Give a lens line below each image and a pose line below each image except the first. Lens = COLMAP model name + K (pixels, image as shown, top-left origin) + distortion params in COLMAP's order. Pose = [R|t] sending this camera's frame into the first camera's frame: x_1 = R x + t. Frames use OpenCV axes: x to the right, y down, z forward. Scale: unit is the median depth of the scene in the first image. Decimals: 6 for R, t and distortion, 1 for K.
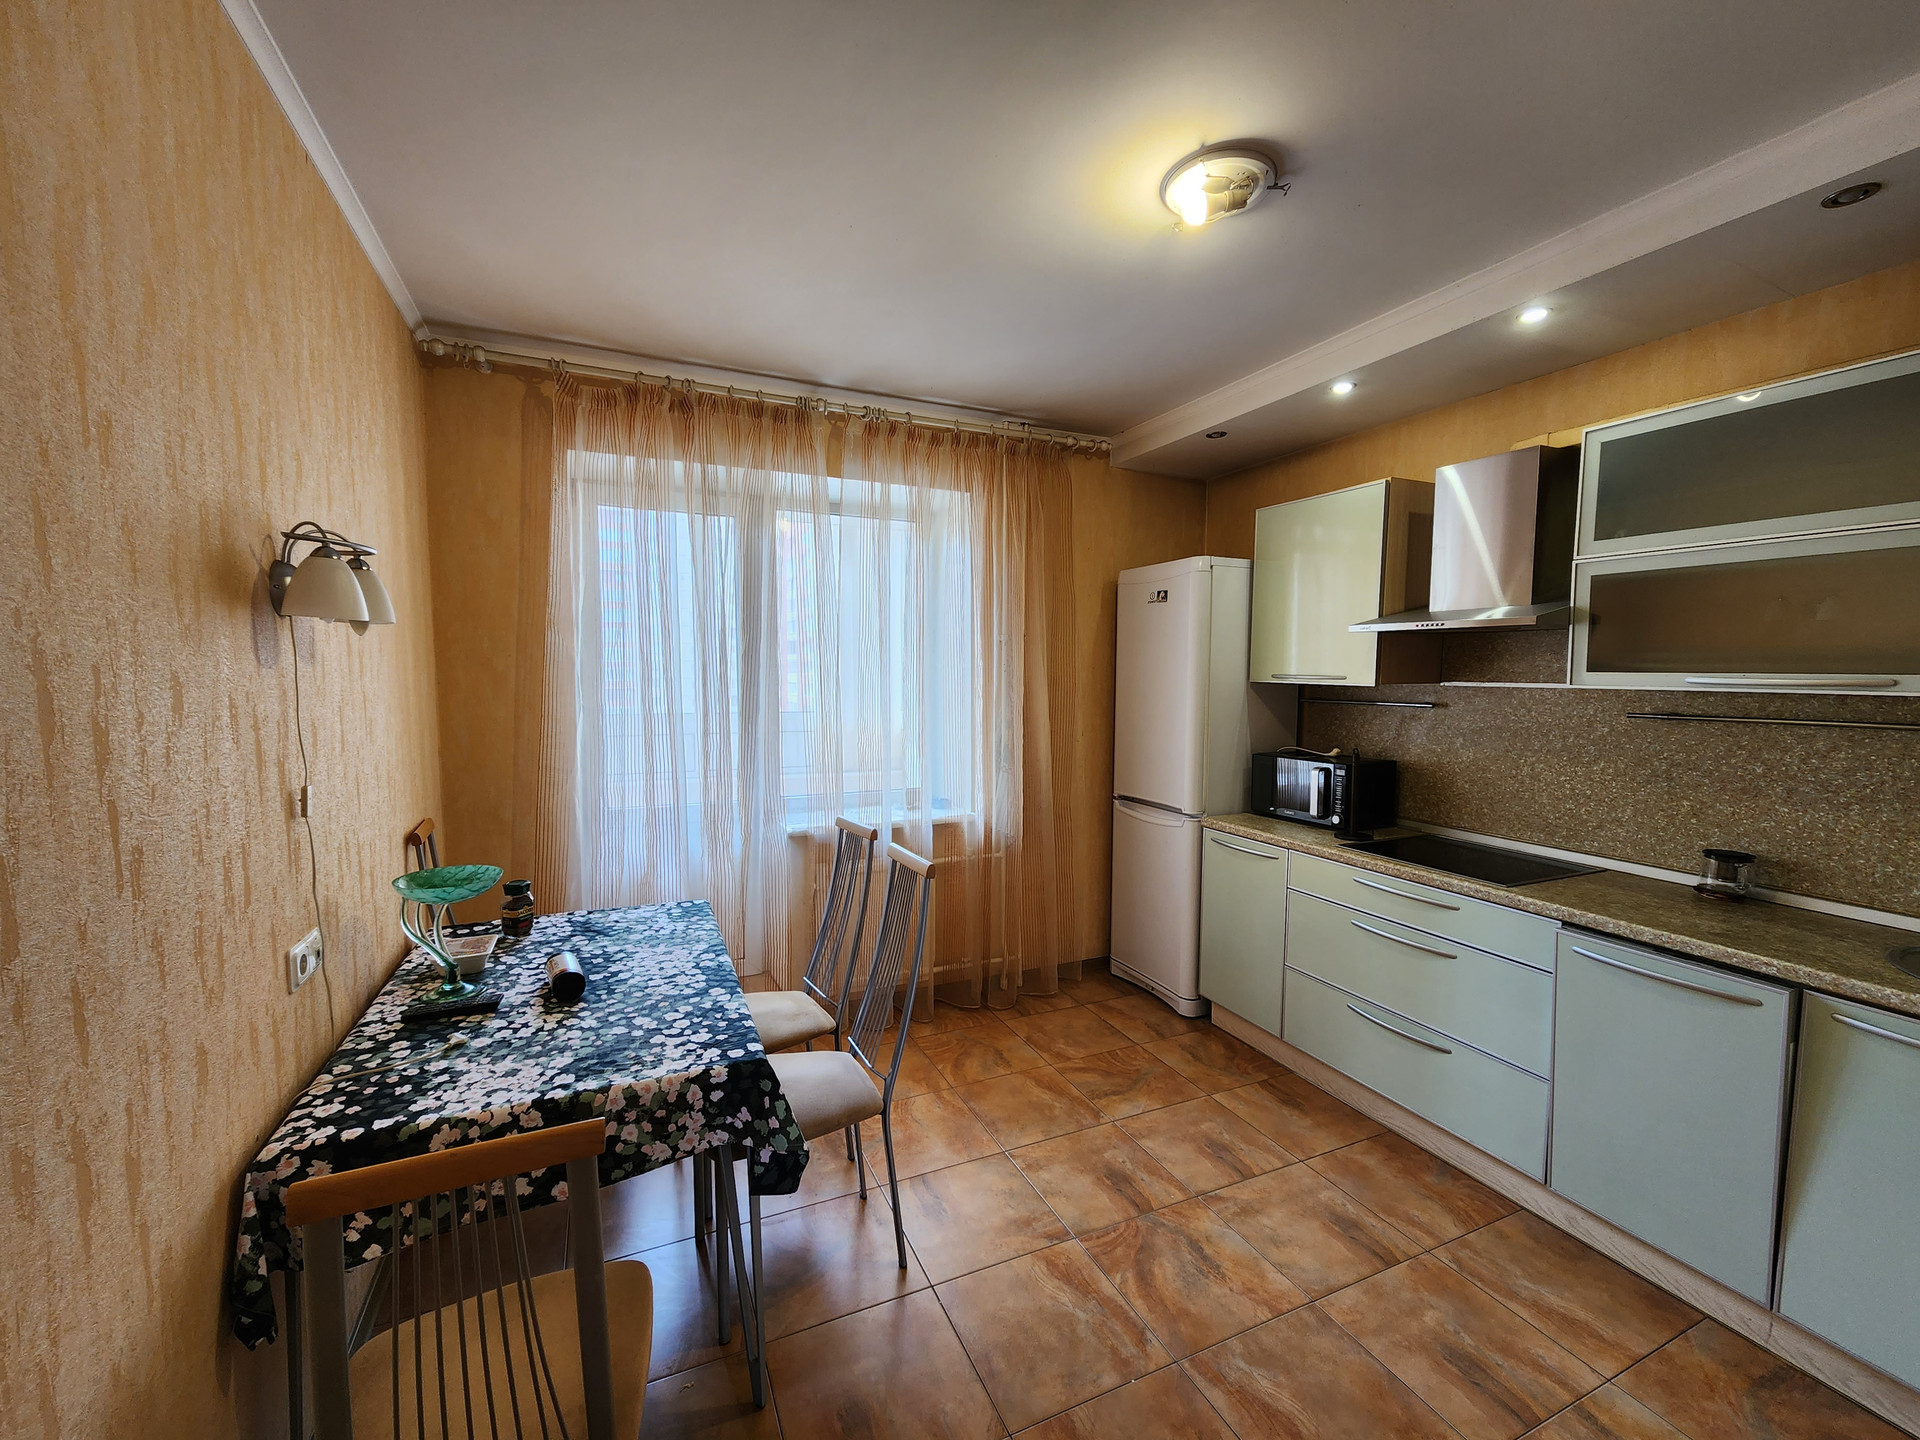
lens RADIAL K [[786.8, 0, 965.5], [0, 786.8, 728.6], [0, 0, 1]] dist [0.003133, -0.000123]
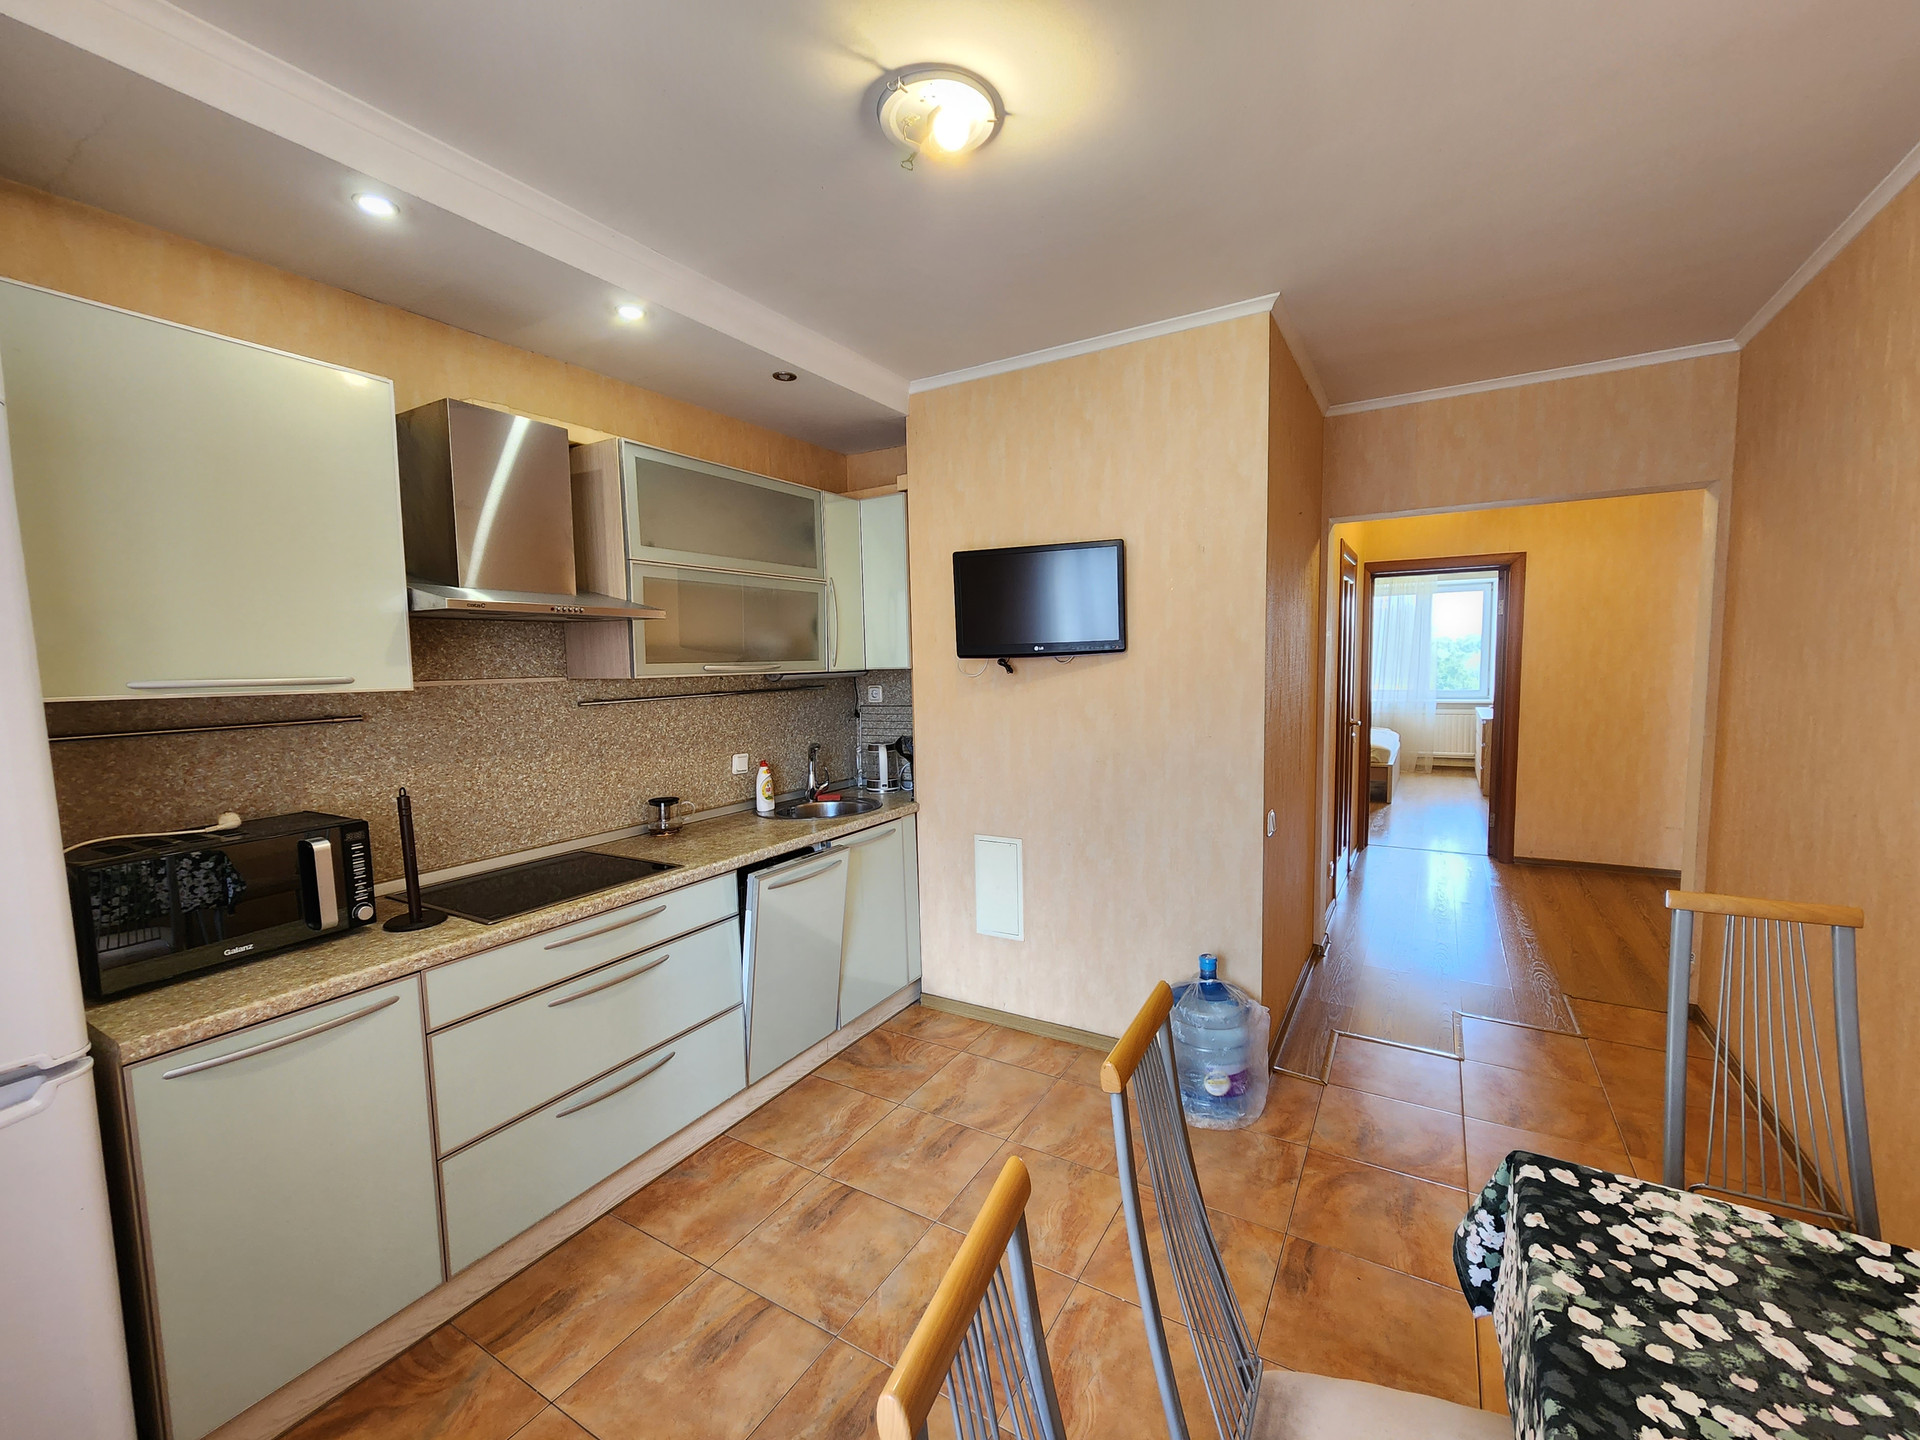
lens RADIAL K [[786.8, 0, 959.8], [0, 786.8, 727.1], [0, 0, 1]] dist [0.003133, -0.000123]
pose [[-0.568721, -0.068742, 0.819653, -0.366993], [0.075425, 0.987945, 0.135190, -0.096706], [-0.819065, 0.138708, -0.556680, 1.221211]]
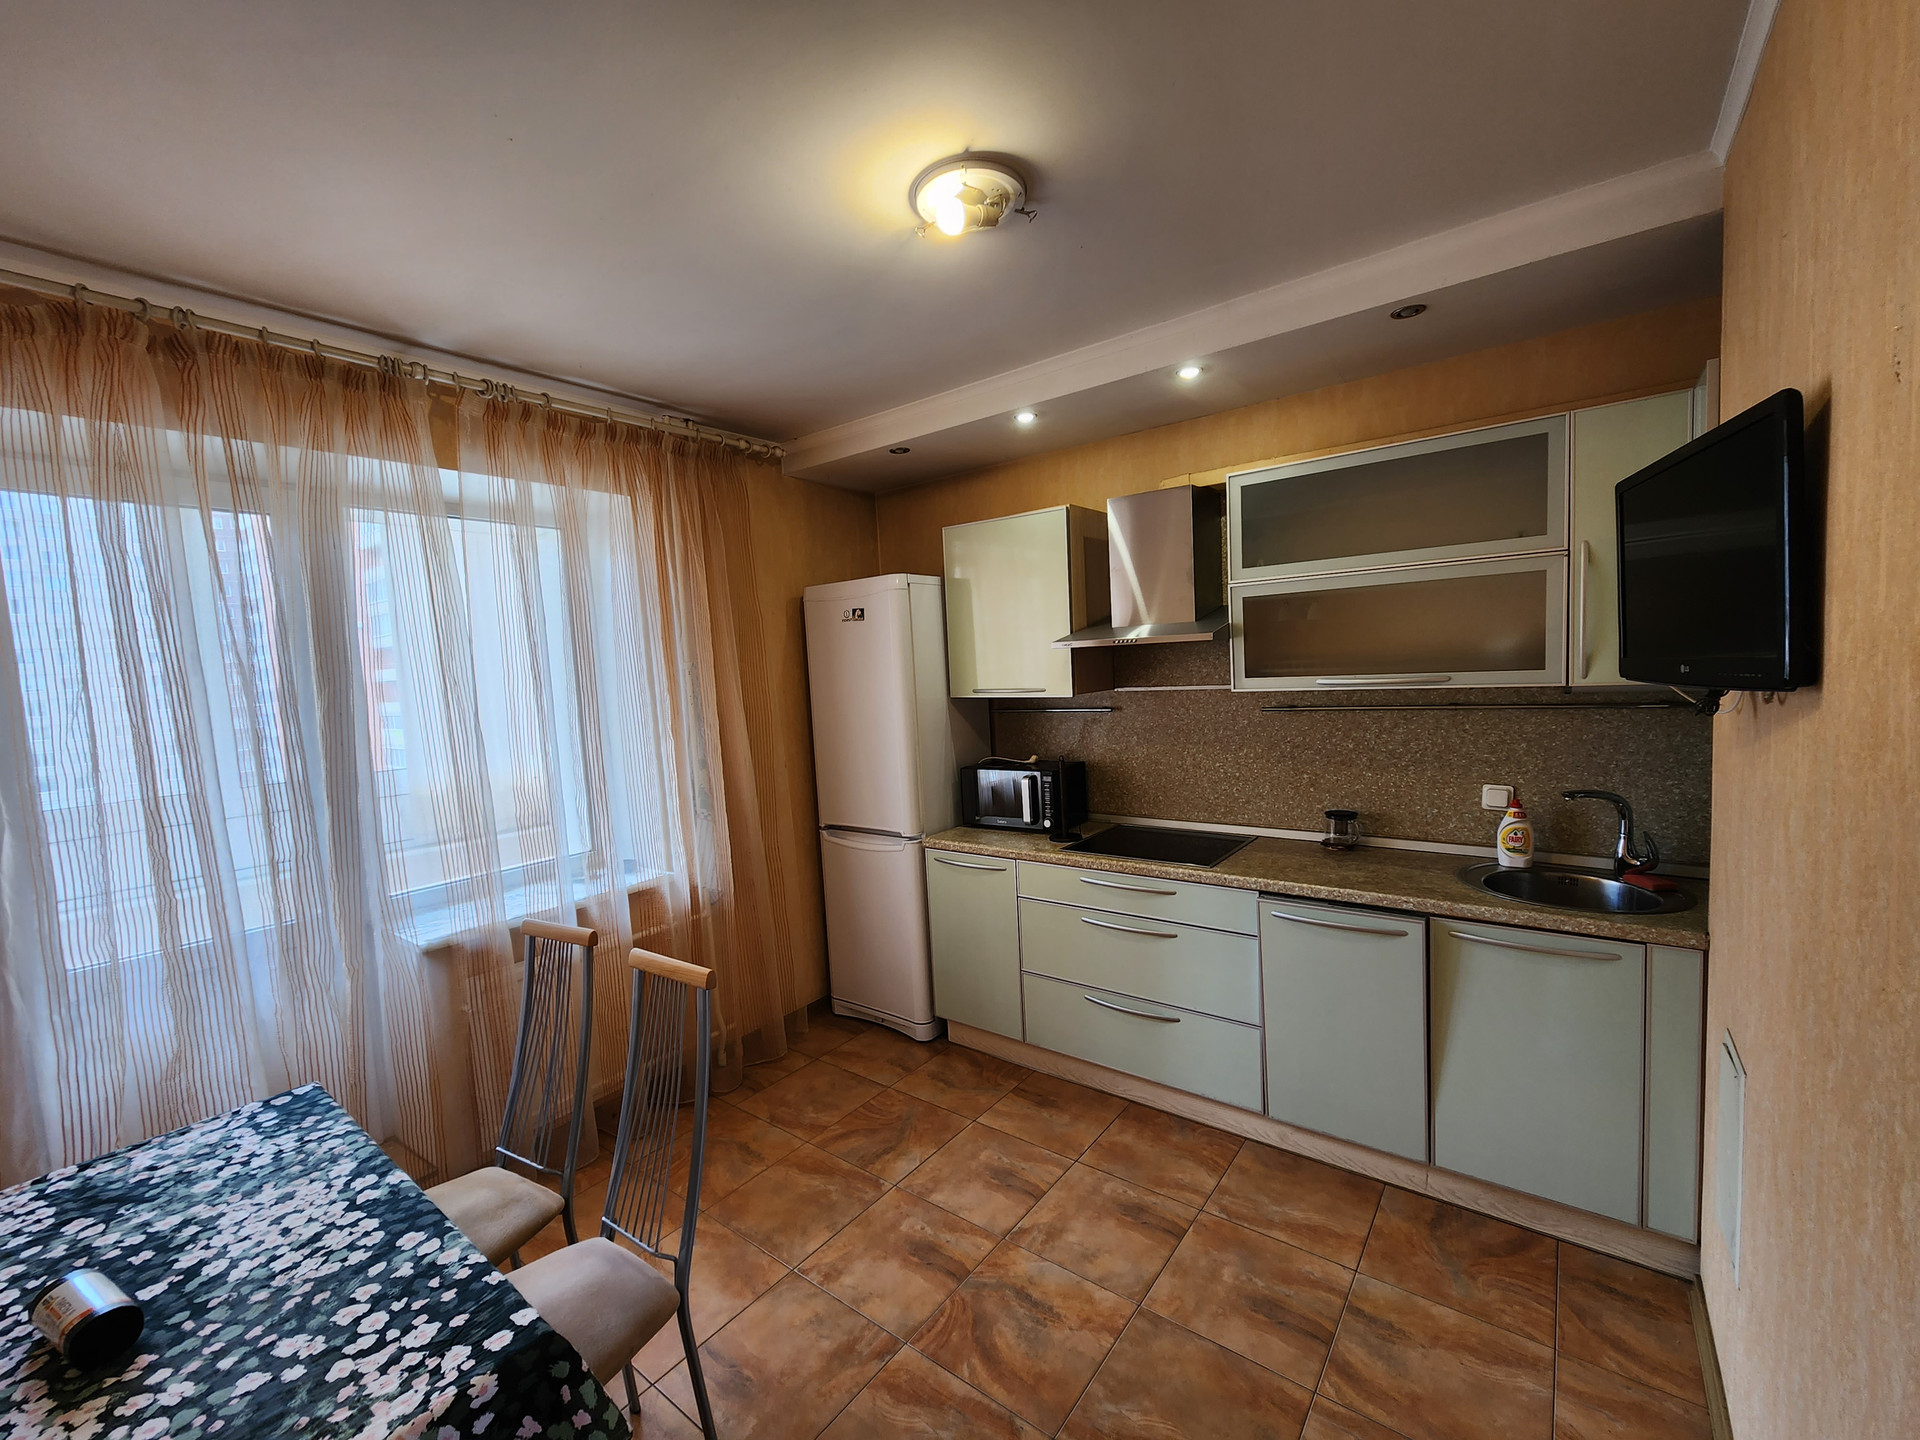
lens RADIAL K [[786.8, 0, 970.3], [0, 786.8, 727.0], [0, 0, 1]] dist [0.003133, -0.000123]
pose [[0.878307, -0.089132, 0.469715, -0.140362], [0.091369, 0.995653, 0.018085, -0.055240], [-0.469285, 0.027033, 0.882633, 0.139397]]
